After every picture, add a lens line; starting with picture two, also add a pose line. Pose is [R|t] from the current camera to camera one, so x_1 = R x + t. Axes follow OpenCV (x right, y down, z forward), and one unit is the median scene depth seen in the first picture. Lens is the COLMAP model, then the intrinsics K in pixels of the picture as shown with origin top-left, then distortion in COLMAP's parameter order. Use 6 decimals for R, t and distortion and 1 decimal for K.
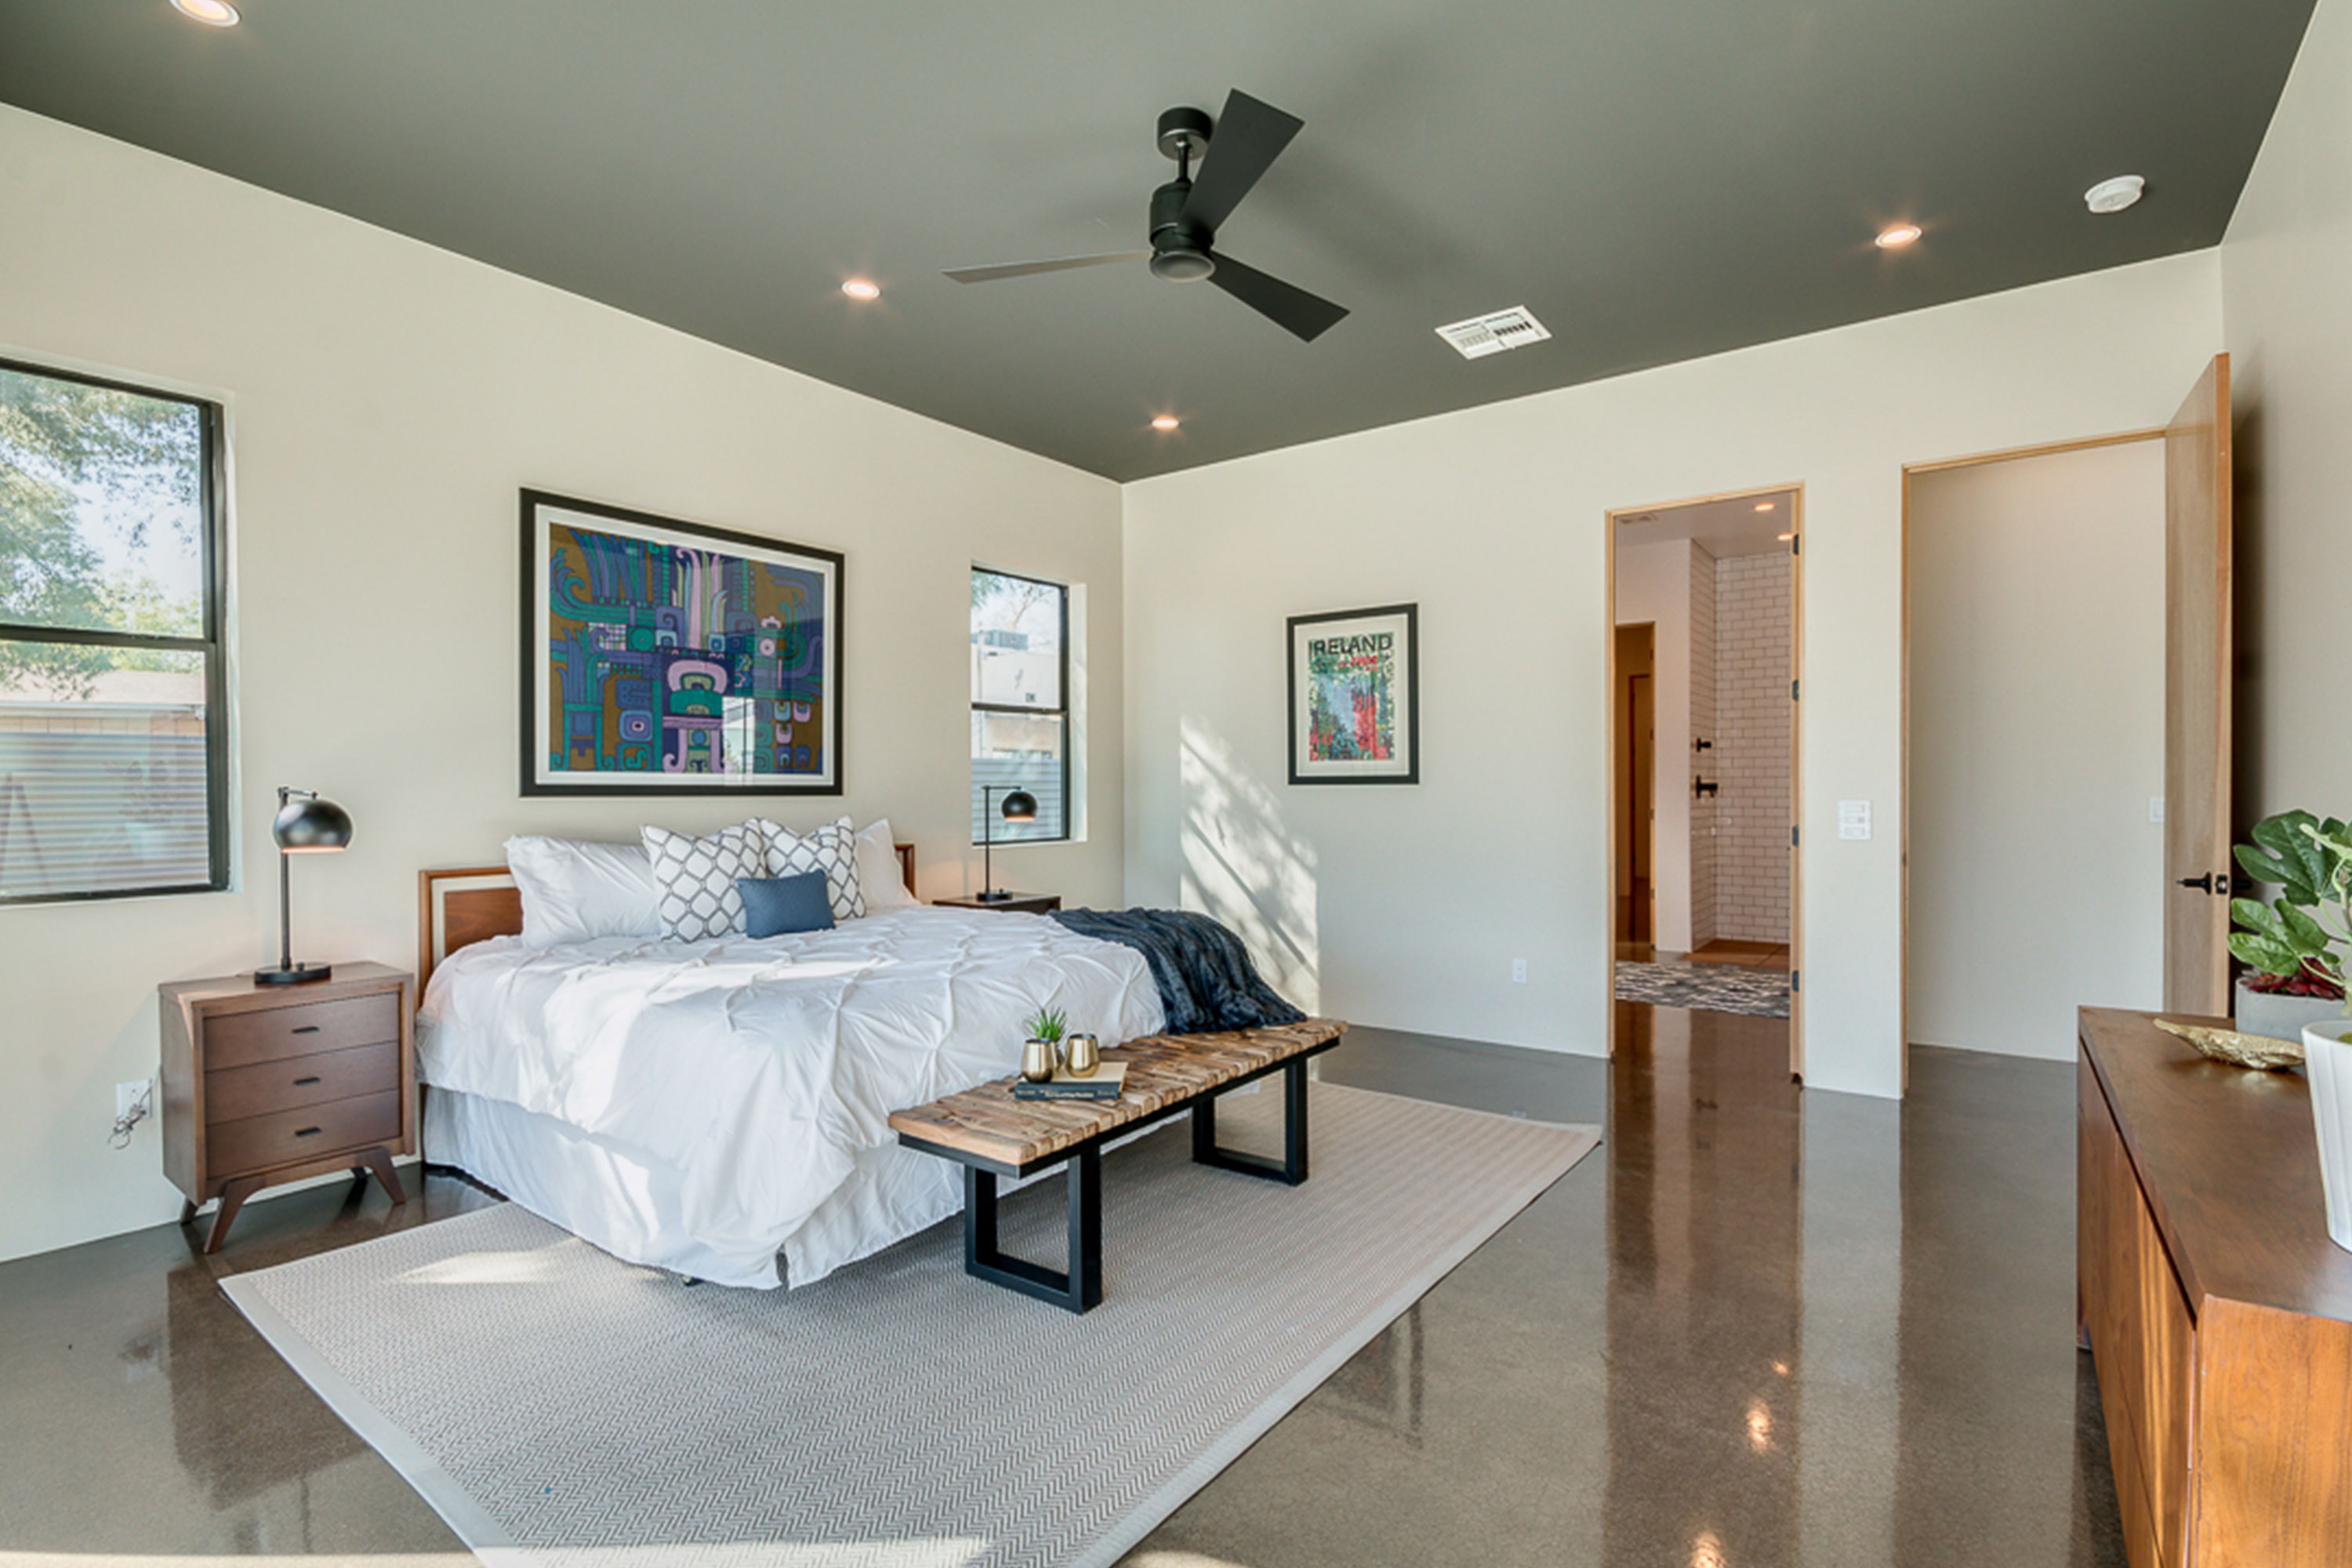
lens RADIAL K [[1109.4, 0, 1176.1], [0, 1109.4, 787.8], [0, 0, 1]] dist [-0.004466, -0.000296]
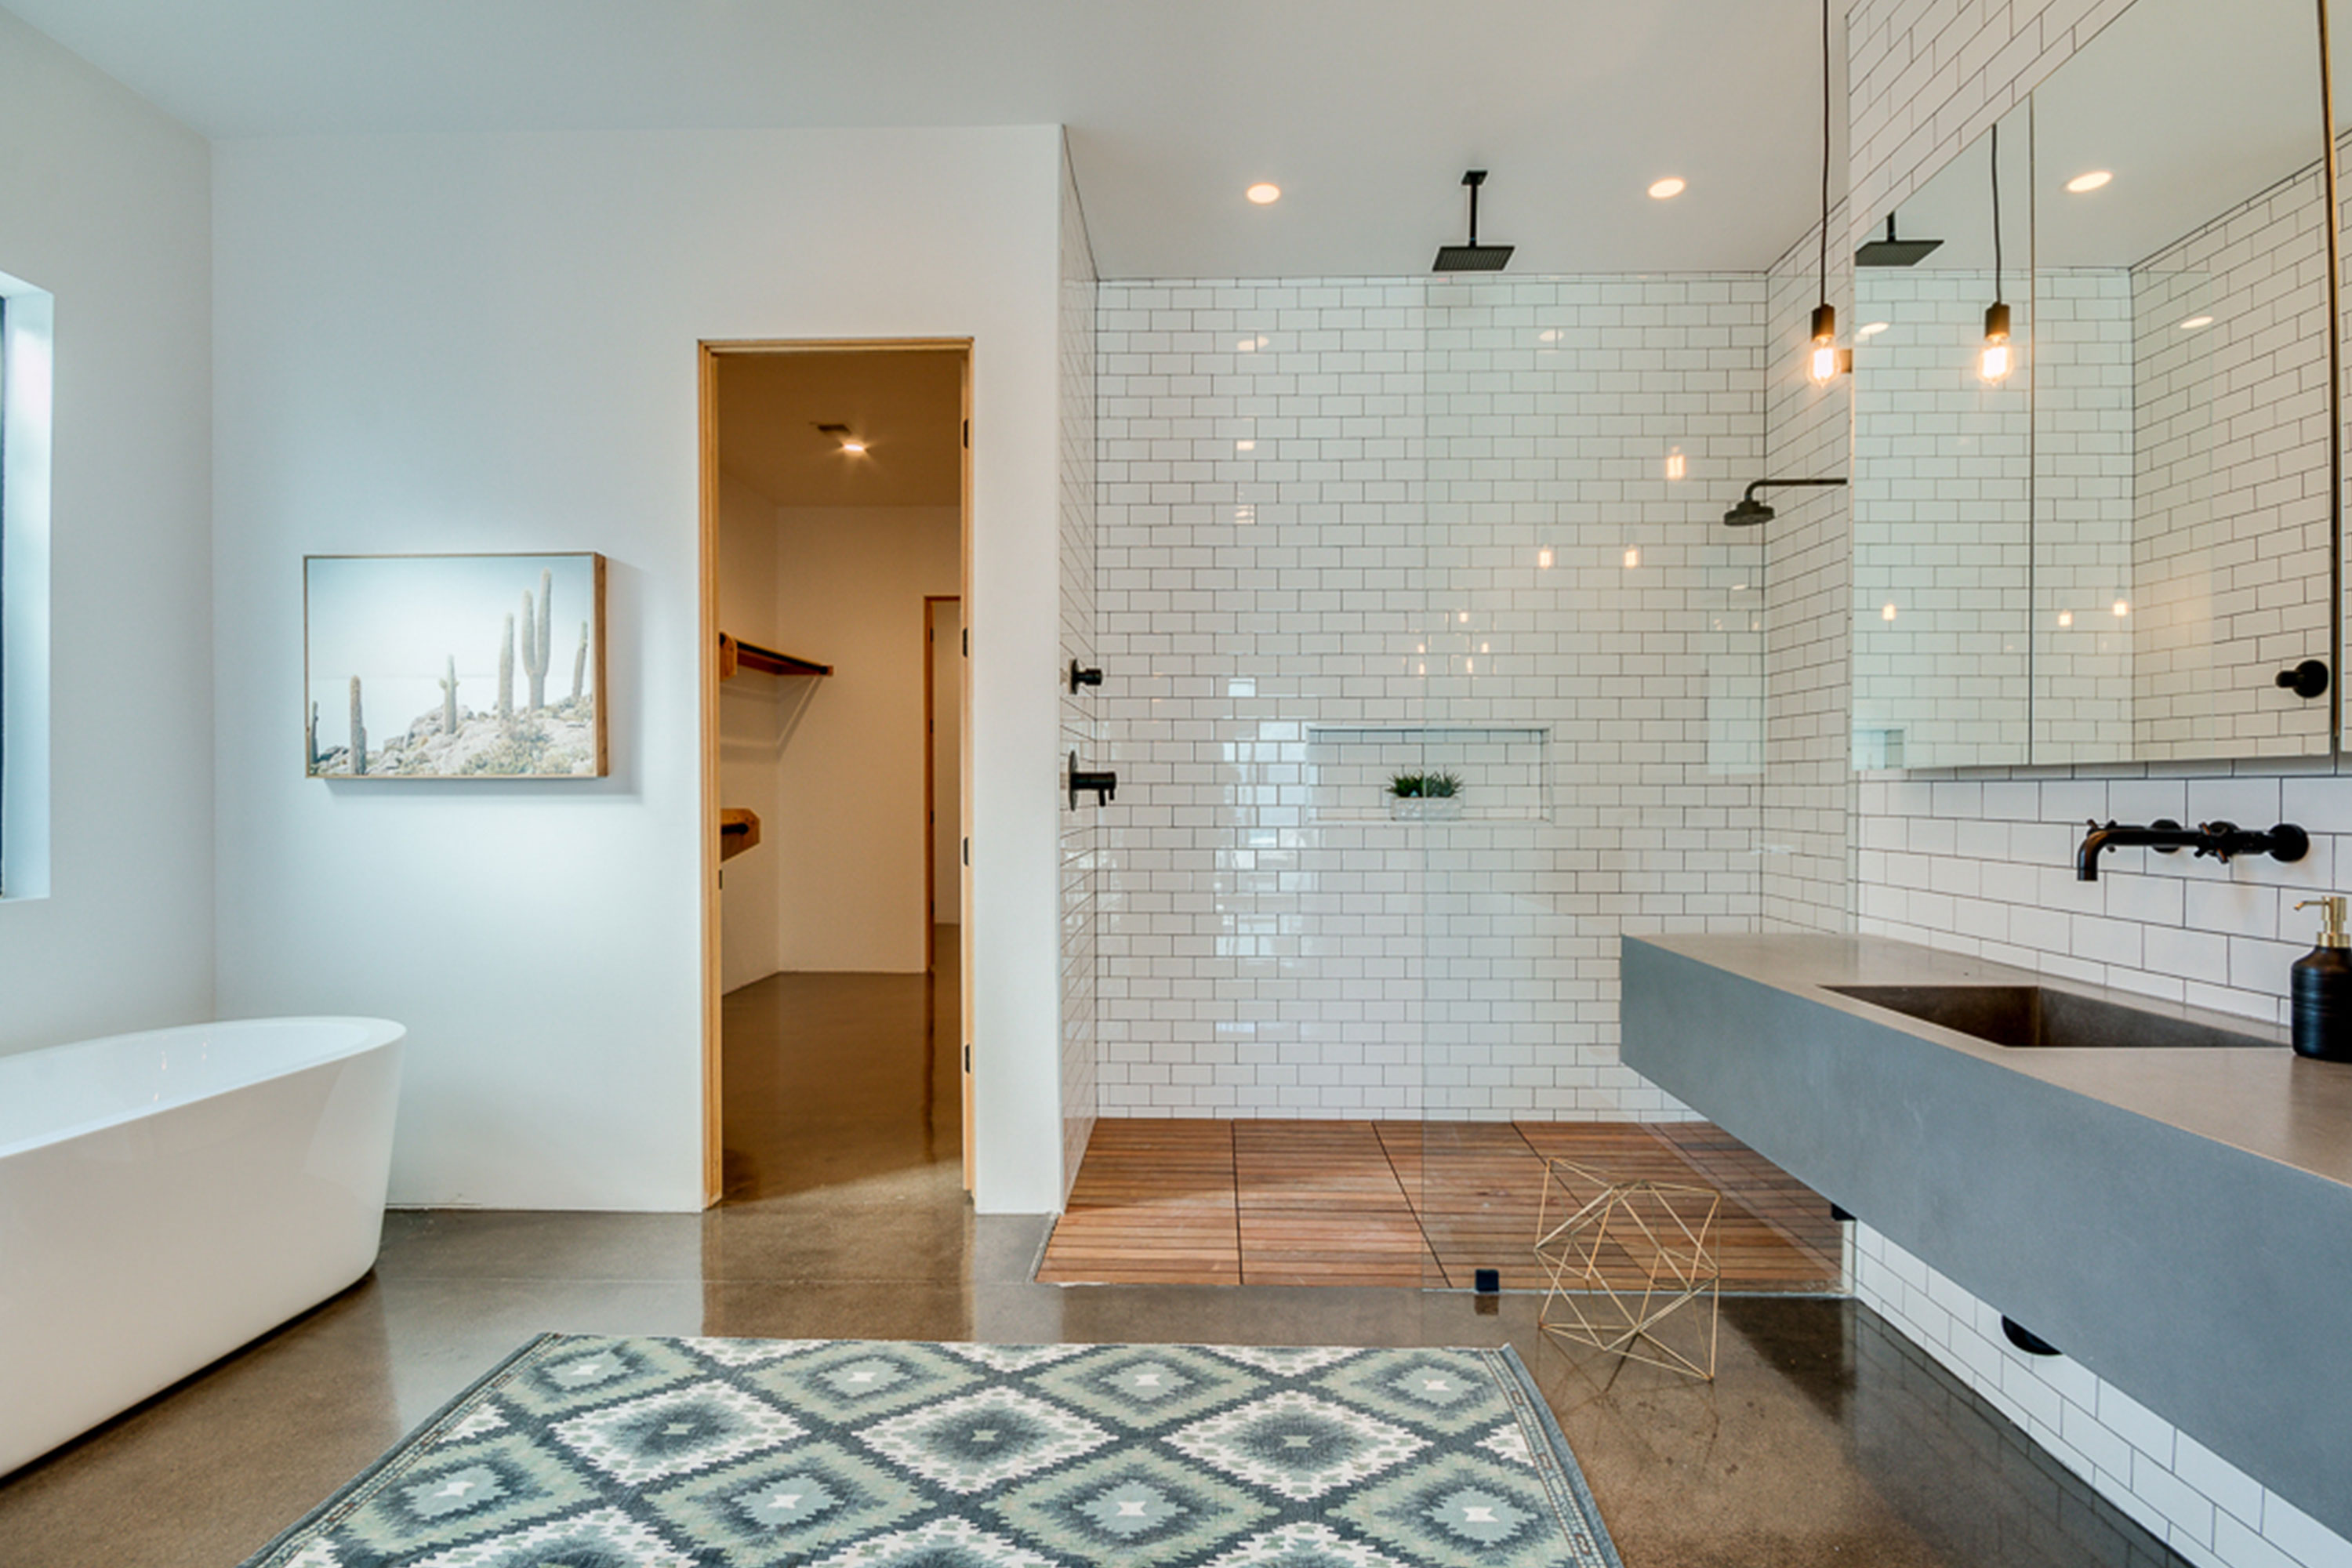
lens RADIAL K [[1109.4, 0, 1178.1], [0, 1109.4, 787.2], [0, 0, 1]] dist [-0.004466, -0.000296]
pose [[0.827085, 0.001237, 0.562076, 0.275004], [0.001202, 0.999991, -0.003969, 0.003100], [-0.562076, 0.003958, 0.827076, 0.642489]]
